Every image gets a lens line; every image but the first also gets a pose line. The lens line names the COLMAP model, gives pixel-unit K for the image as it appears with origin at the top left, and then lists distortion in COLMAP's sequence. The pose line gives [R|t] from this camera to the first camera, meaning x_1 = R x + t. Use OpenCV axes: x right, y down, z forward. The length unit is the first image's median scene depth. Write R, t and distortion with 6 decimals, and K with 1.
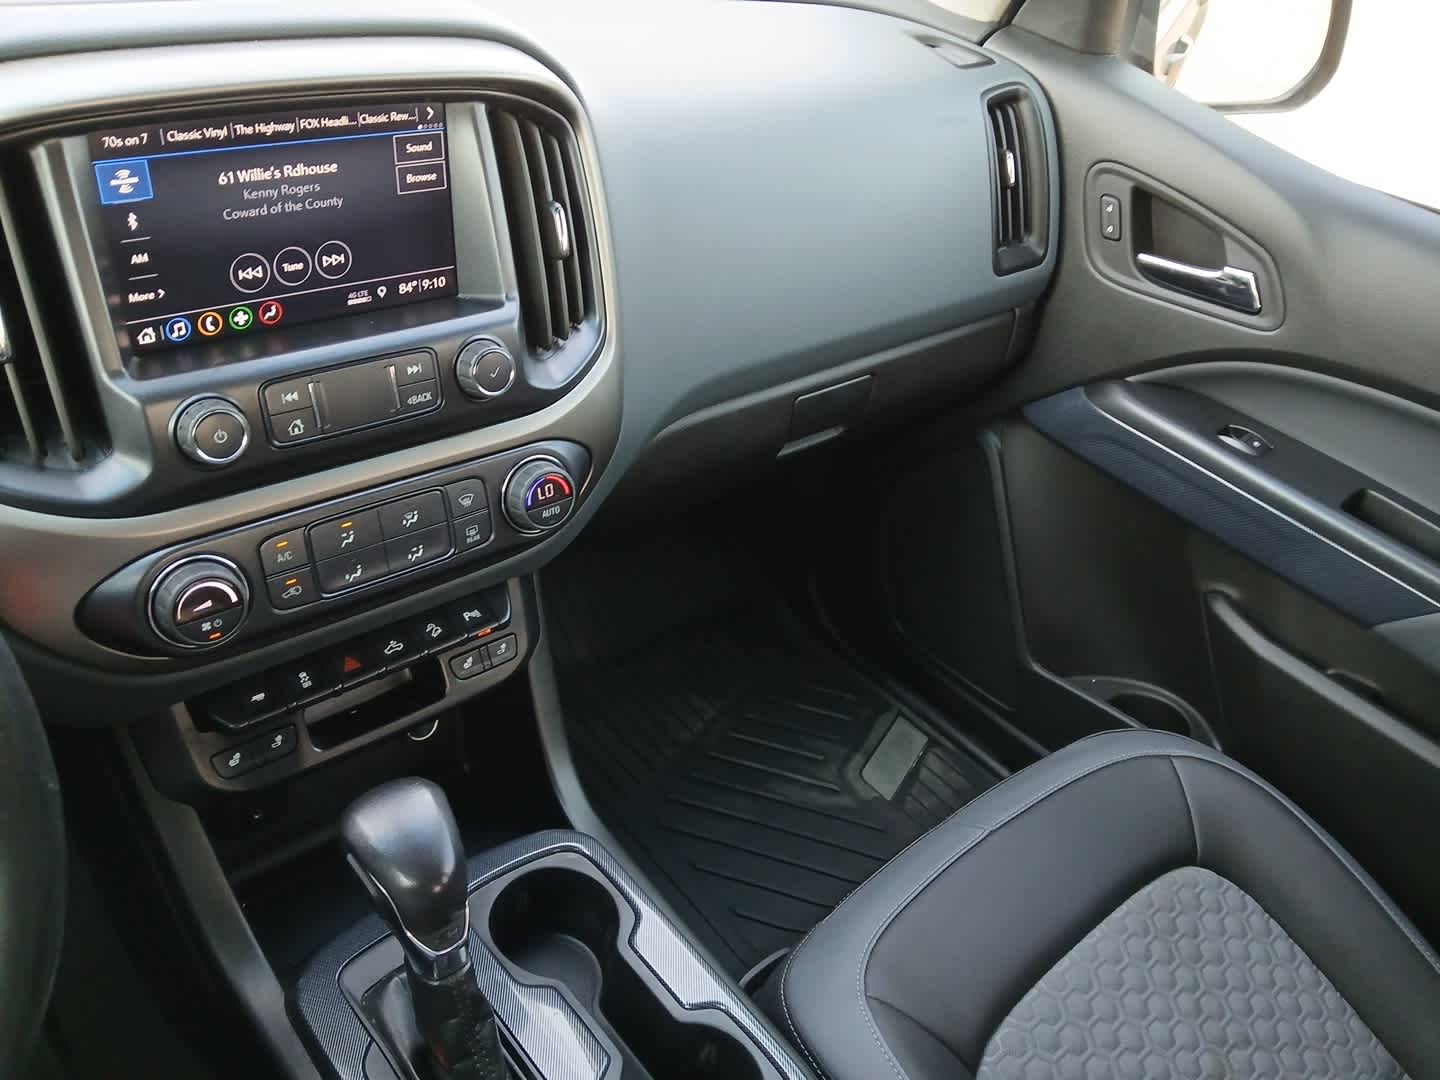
lens RADIAL K [[1136.4, 0, 726.1], [0, 1136.4, 525.4], [0, 0, 1]] dist [0.023412, -0.074377]
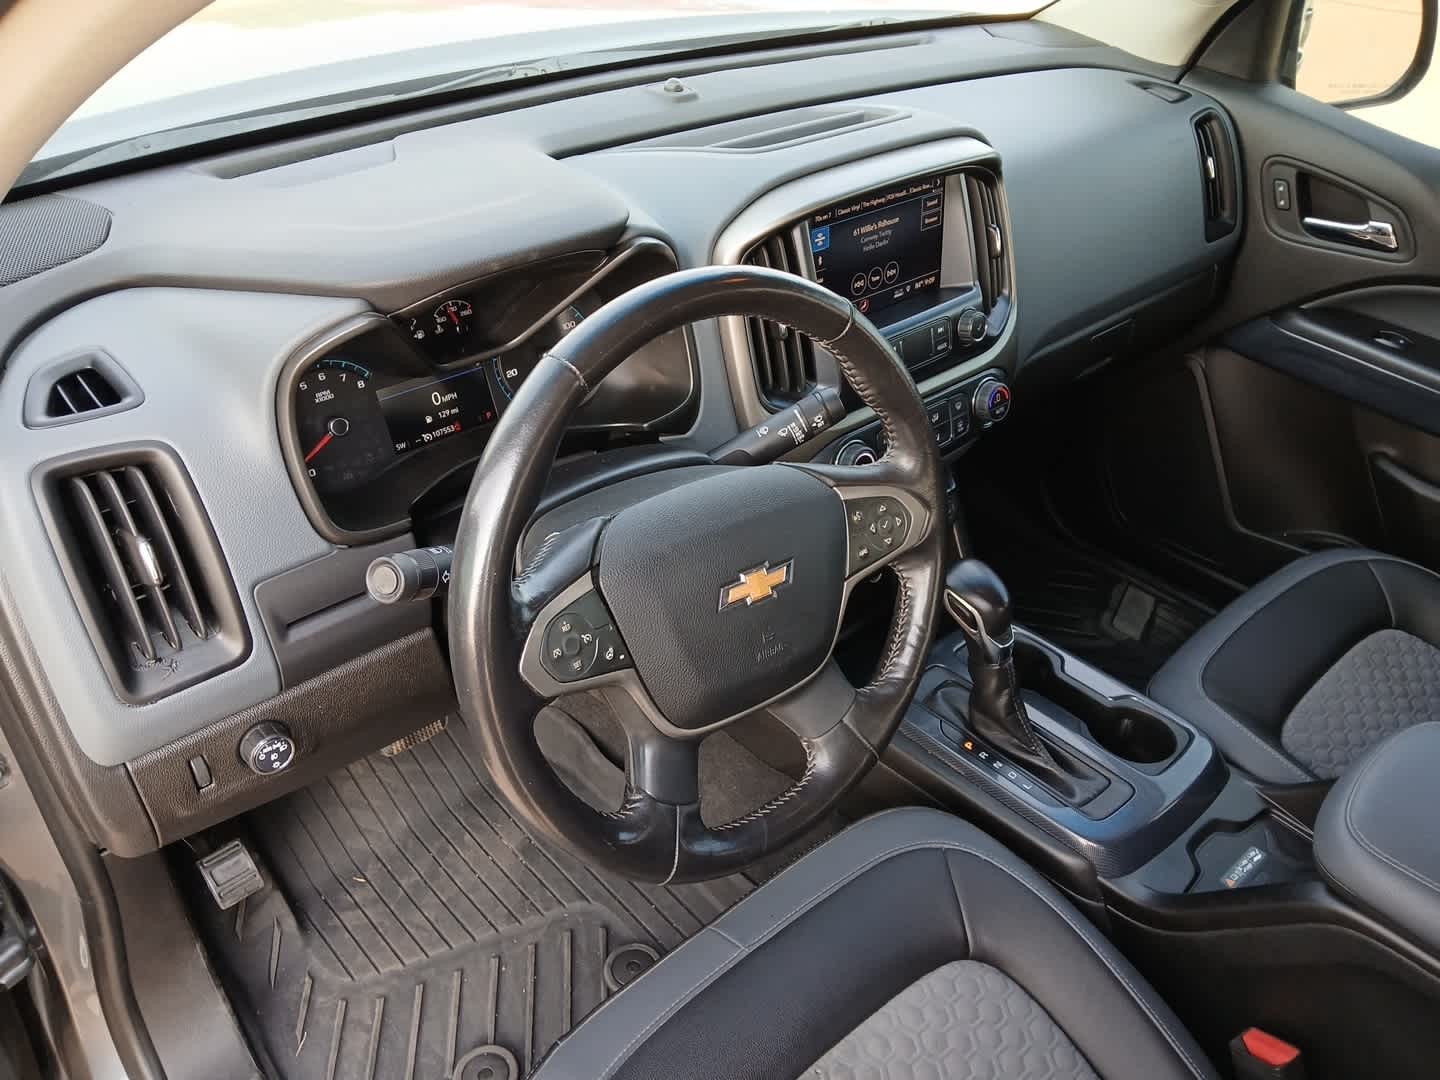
lens RADIAL K [[1136.4, 0, 731.4], [0, 1136.4, 539.7], [0, 0, 1]] dist [0.023412, -0.074377]
pose [[0.994448, -0.096210, -0.042623, -0.401052], [0.096535, 0.995314, 0.005650, 0.103642], [0.041880, -0.009733, 0.999075, -0.554265]]
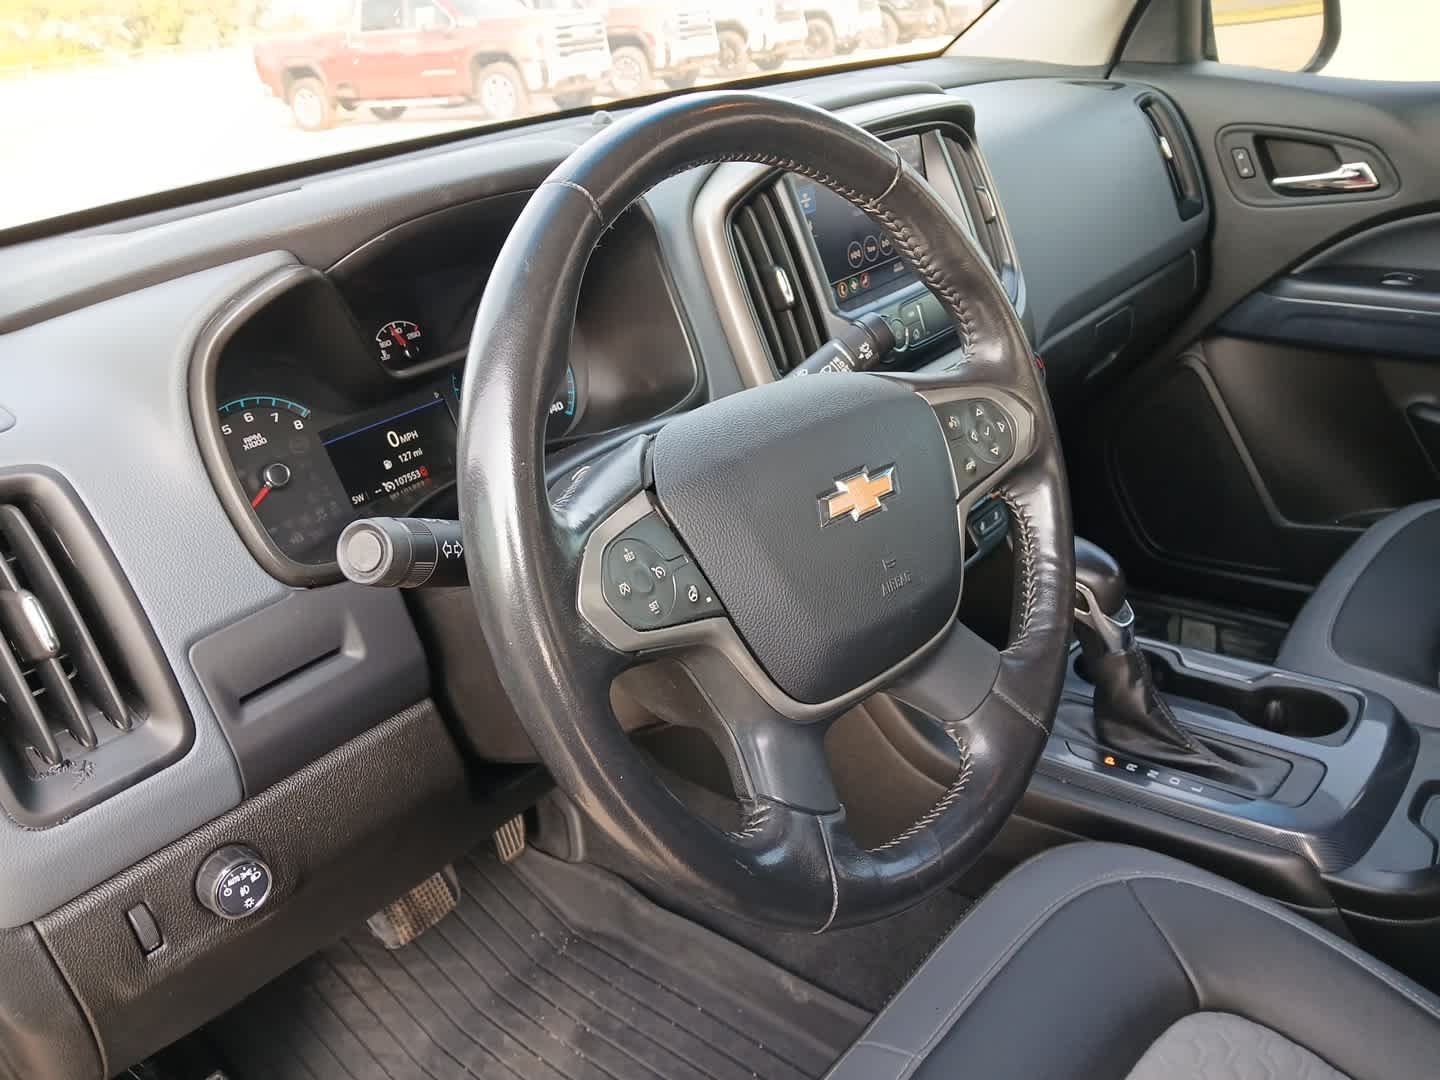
lens RADIAL K [[1136.4, 0, 723.6], [0, 1136.4, 546.2], [0, 0, 1]] dist [0.023412, -0.074377]
pose [[0.956940, -0.288917, 0.028163, -0.519054], [0.289488, 0.942613, -0.166364, 0.252049], [0.021518, 0.167353, 0.985662, -0.331718]]
